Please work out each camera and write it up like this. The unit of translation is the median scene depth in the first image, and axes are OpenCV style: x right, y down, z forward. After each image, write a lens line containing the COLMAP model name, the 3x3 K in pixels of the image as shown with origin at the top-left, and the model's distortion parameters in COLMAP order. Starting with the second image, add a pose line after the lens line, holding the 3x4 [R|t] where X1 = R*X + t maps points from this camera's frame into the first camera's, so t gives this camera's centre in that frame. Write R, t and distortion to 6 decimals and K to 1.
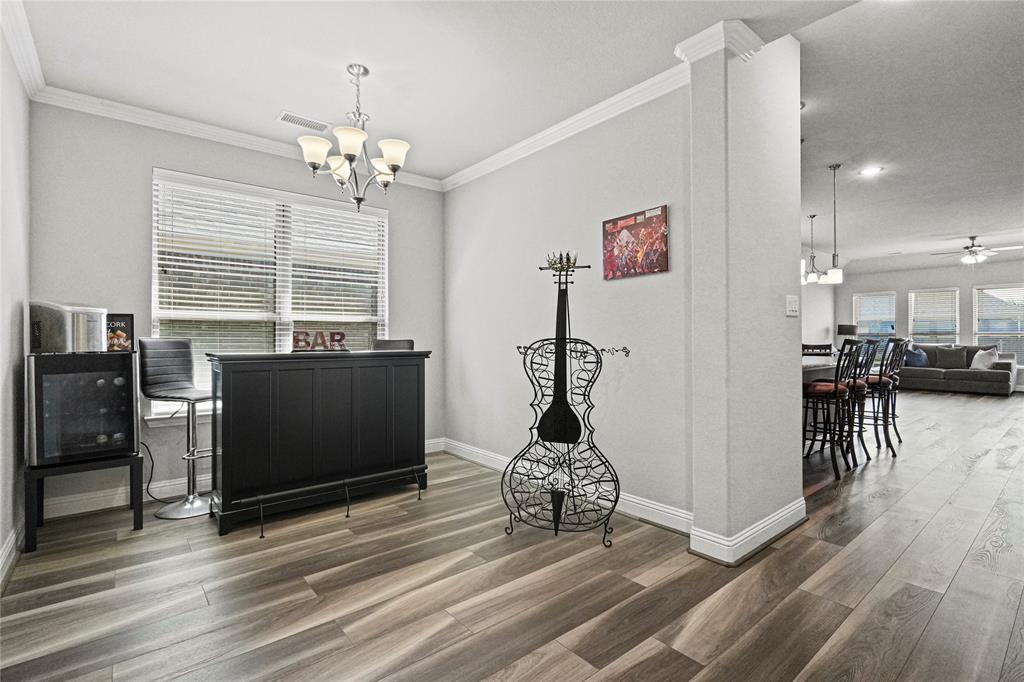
lens RADIAL K [[481.2, 0, 512.9], [0, 481.2, 336.4], [0, 0, 1]] dist [0.000202, -0.000022]
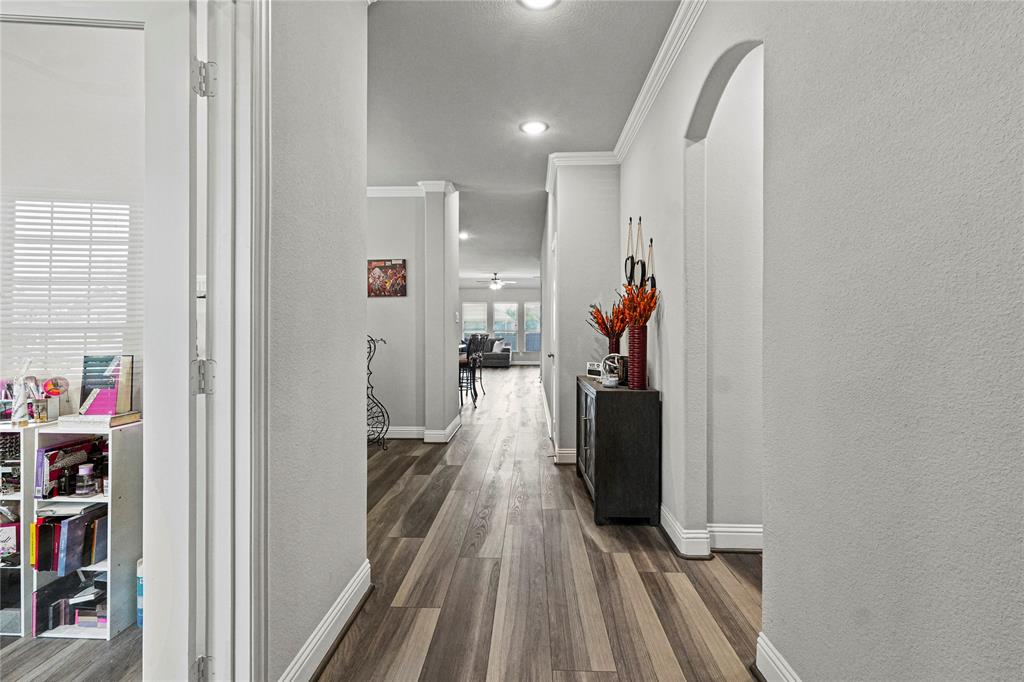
lens RADIAL K [[481.2, 0, 512.2], [0, 481.2, 332.8], [0, 0, 1]] dist [0.000202, -0.000022]
pose [[0.670297, 0.004067, 0.742082, -0.236727], [-0.006652, 0.999978, 0.000528, -0.000810], [-0.742063, -0.005290, 0.670309, -0.158637]]
